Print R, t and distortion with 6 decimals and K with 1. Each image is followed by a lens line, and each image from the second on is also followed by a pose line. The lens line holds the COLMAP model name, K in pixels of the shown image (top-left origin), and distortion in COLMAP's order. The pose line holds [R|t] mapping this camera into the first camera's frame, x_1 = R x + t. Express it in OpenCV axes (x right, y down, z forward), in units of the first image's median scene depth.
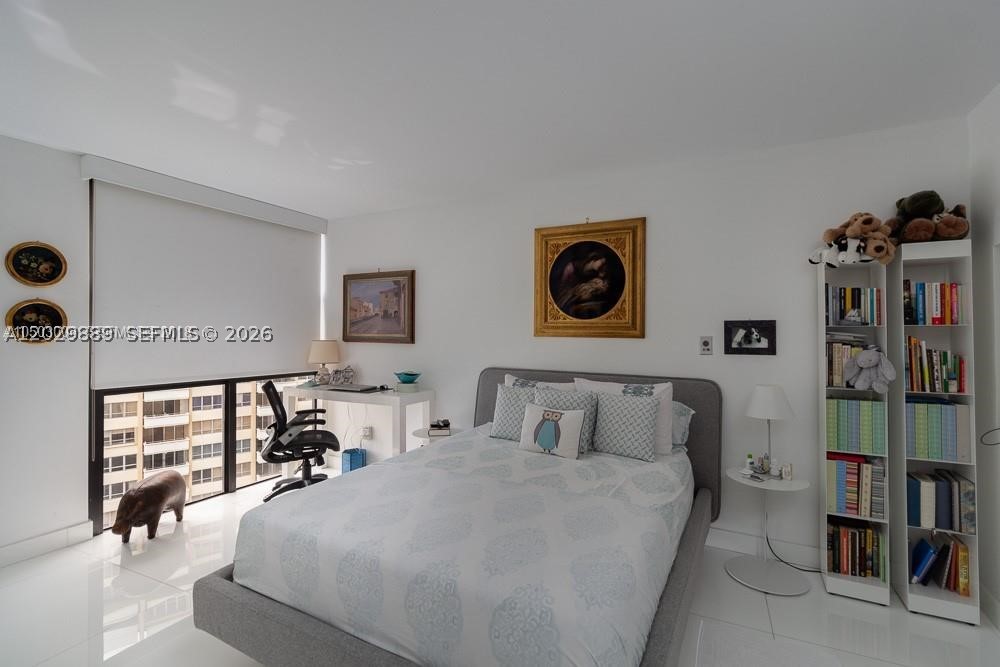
lens RADIAL K [[465.0, 0, 500.9], [0, 465.0, 328.1], [0, 0, 1]] dist [-0.003782, 0.000024]
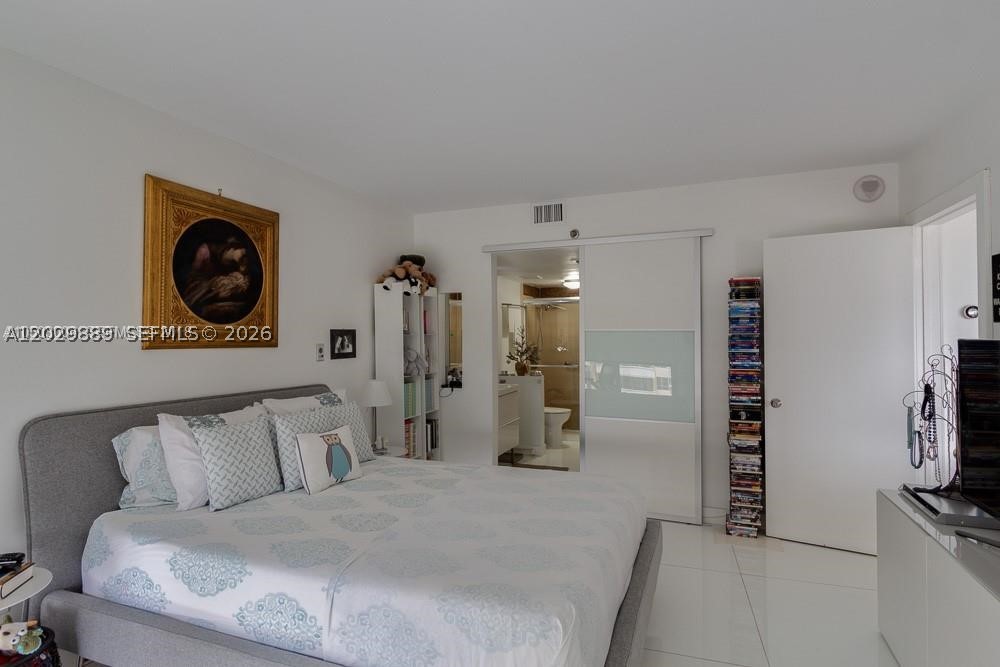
lens RADIAL K [[518.3, 0, 501.4], [0, 518.3, 335.0], [0, 0, 1]] dist [-0.005052, 0.001391]
pose [[-0.127015, 0.001834, 0.991899, -0.717312], [-0.001140, 0.999997, -0.001995, -0.000225], [-0.991900, -0.001385, -0.127013, 0.673414]]
